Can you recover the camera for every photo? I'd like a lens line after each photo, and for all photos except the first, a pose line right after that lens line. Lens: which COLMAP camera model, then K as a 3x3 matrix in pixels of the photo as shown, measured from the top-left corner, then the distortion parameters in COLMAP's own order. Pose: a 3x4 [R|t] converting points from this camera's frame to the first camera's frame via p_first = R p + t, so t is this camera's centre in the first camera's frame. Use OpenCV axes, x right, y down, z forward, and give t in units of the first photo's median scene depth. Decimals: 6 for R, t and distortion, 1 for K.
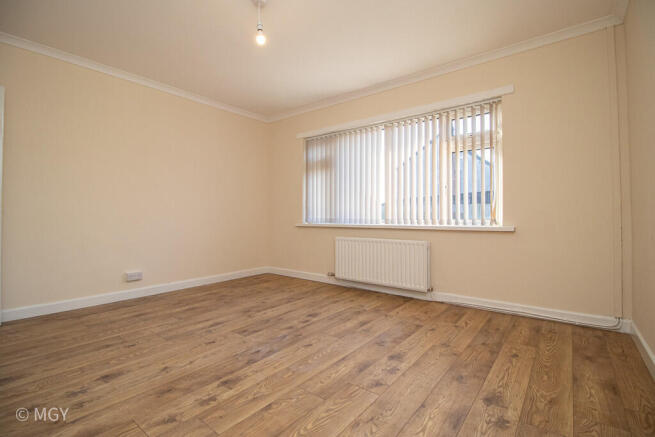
lens RADIAL K [[314.4, 0, 336.8], [0, 314.4, 213.7], [0, 0, 1]] dist [-0.002252, -0.009981]
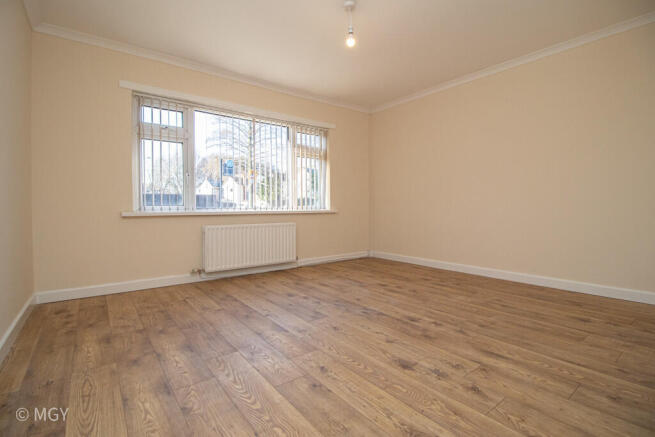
lens RADIAL K [[314.4, 0, 336.8], [0, 314.4, 213.7], [0, 0, 1]] dist [-0.002252, -0.009981]
pose [[0.210211, -0.012825, 0.977572, -1.051095], [-0.000455, 0.999913, 0.013216, 0.038655], [-0.977656, -0.003223, 0.210187, 0.628360]]
